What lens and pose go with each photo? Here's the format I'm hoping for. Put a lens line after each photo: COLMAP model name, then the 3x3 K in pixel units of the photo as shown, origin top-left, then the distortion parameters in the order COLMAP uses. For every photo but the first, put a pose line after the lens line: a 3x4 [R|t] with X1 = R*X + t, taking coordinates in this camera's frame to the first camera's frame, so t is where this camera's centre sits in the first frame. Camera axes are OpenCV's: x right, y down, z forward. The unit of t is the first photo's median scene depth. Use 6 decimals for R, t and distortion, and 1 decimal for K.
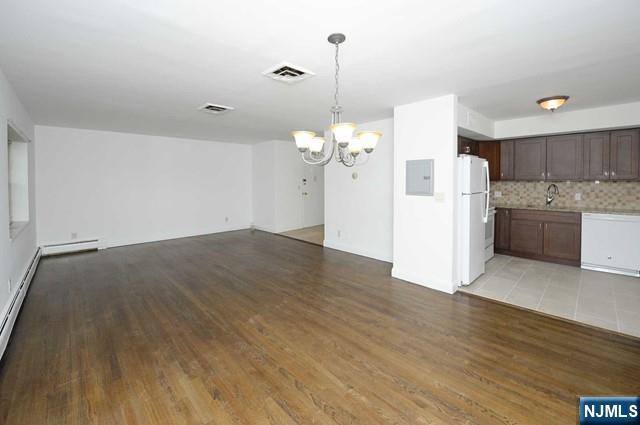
lens RADIAL K [[272.2, 0, 319.4], [0, 272.2, 185.4], [0, 0, 1]] dist [-0.000122, -0.000207]
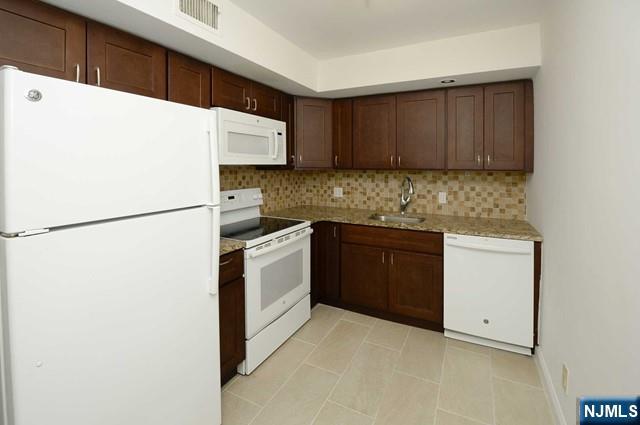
lens RADIAL K [[302.7, 0, 320.0], [0, 302.7, 162.7], [0, 0, 1]] dist [0.002606, 0.000169]
pose [[0.944872, 0.014668, 0.327111, 0.490759], [-0.004041, 0.999442, -0.033144, -0.013130], [-0.327415, 0.029995, 0.944404, 0.470396]]
